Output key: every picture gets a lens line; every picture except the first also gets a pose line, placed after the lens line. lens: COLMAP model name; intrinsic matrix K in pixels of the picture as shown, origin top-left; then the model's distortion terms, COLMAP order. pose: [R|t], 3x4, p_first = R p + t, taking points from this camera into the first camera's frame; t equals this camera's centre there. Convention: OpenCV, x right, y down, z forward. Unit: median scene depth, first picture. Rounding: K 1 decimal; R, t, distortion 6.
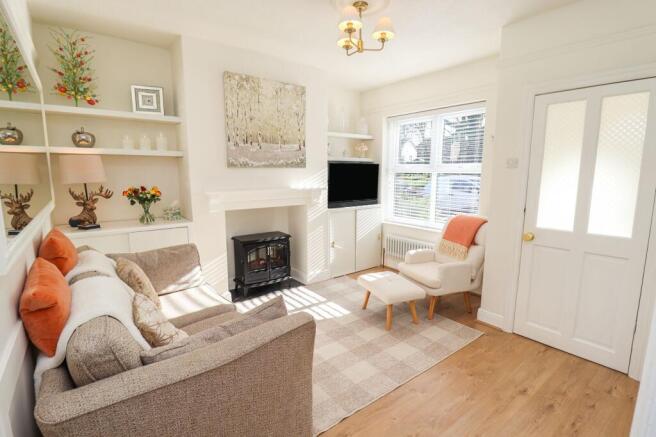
lens RADIAL K [[310.5, 0, 334.4], [0, 310.5, 219.3], [0, 0, 1]] dist [0.000975, -0.000546]
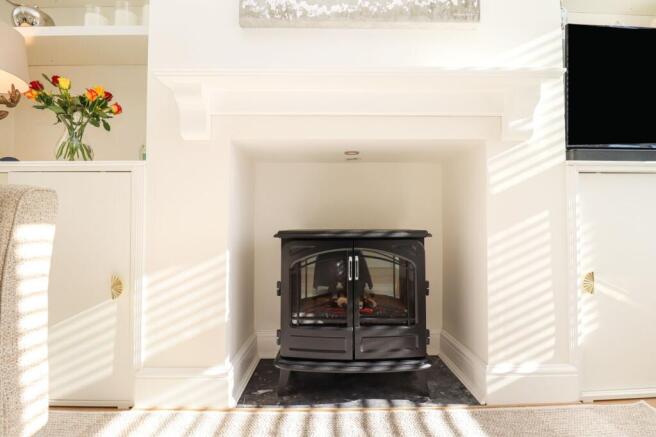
lens RADIAL K [[310.5, 0, 334.4], [0, 310.5, 219.3], [0, 0, 1]] dist [0.000975, -0.000546]
pose [[0.797512, -0.010832, -0.603206, -0.021135], [-0.084610, 0.987949, -0.129606, 0.088475], [0.597341, 0.154399, 0.786985, 0.674582]]
